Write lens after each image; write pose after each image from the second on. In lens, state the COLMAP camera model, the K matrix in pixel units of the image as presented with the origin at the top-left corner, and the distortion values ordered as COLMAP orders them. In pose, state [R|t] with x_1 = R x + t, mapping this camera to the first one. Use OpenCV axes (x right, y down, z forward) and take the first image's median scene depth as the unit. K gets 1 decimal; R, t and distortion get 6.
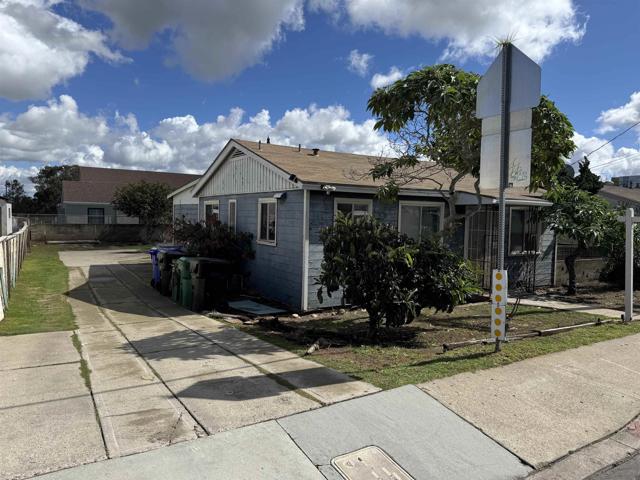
lens RADIAL K [[449.0, 0, 320.0], [0, 449.0, 240.0], [0, 0, 1]] dist [0.060863, -0.060620]
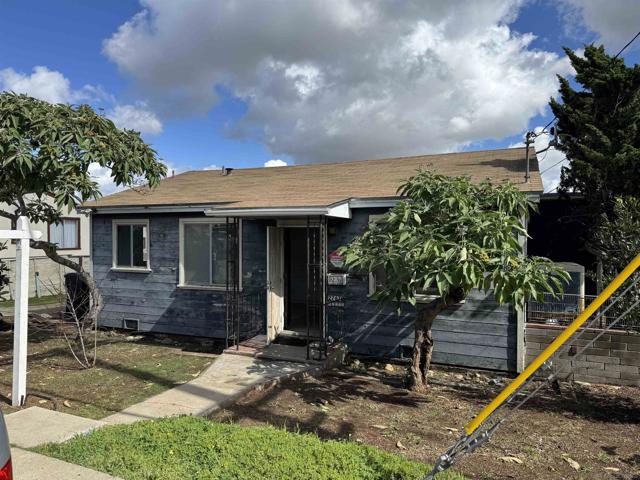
lens RADIAL K [[449.0, 0, 320.0], [0, 449.0, 240.0], [0, 0, 1]] dist [0.060863, -0.060620]
pose [[0.562810, -0.015231, -0.826446, 1.020496], [-0.030535, 0.998765, -0.039202, -0.019712], [0.826022, 0.047299, 0.561650, 0.721935]]
